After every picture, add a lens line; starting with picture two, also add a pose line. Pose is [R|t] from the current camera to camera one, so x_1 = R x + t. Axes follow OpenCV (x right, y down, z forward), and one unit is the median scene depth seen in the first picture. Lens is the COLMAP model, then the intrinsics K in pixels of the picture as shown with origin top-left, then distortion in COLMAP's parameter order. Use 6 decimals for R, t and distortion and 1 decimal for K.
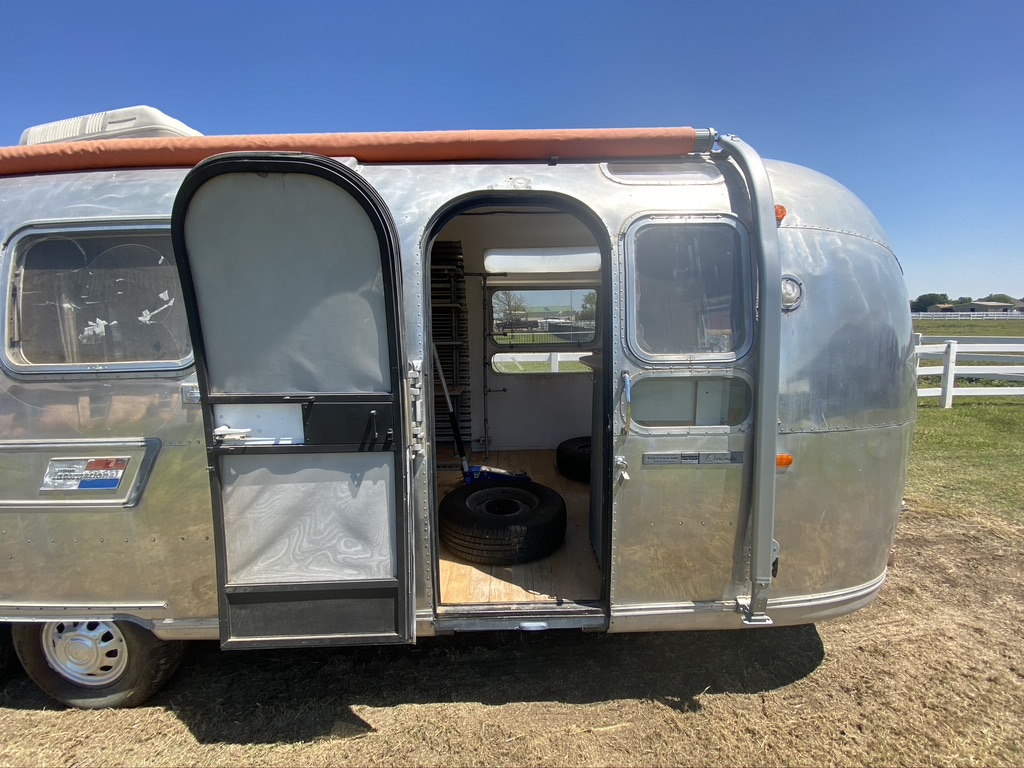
lens RADIAL K [[417.1, 0, 507.7], [0, 417.1, 387.4], [0, 0, 1]] dist [0.023878, -0.021903]
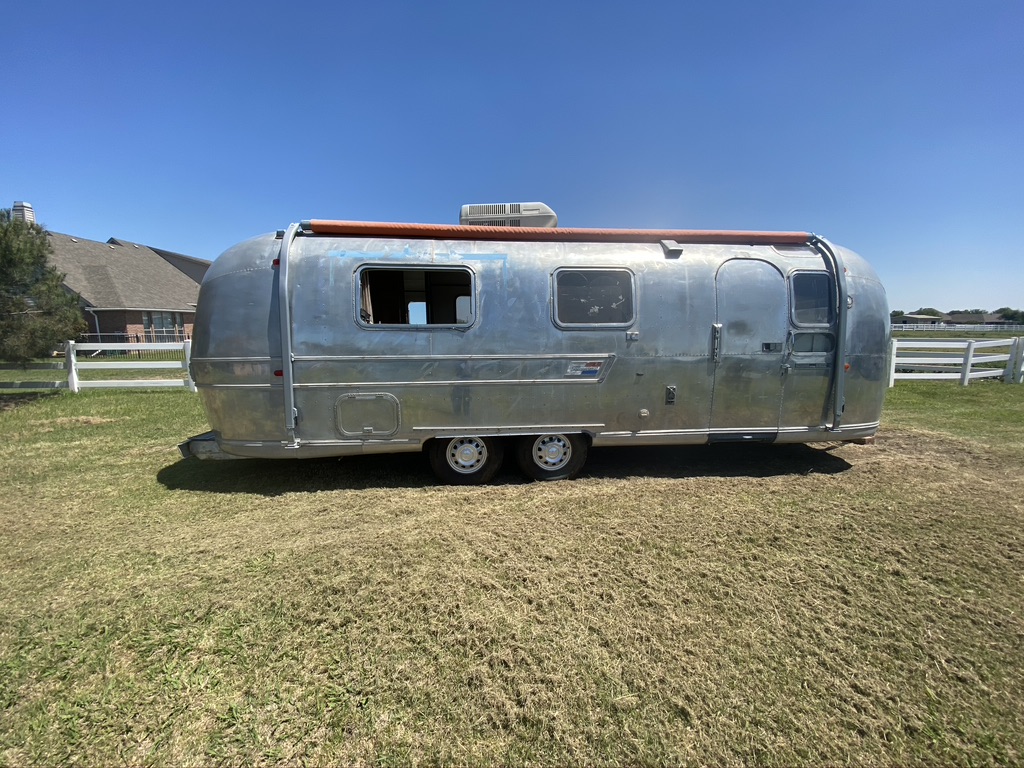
lens RADIAL K [[418.8, 0, 511.3], [0, 418.8, 388.1], [0, 0, 1]] dist [0.052148, -0.038331]
pose [[0.995377, 0.004468, 0.095946, -1.609909], [-0.003371, 0.999927, -0.011591, 0.340755], [-0.095991, 0.011214, 0.995319, -1.379501]]
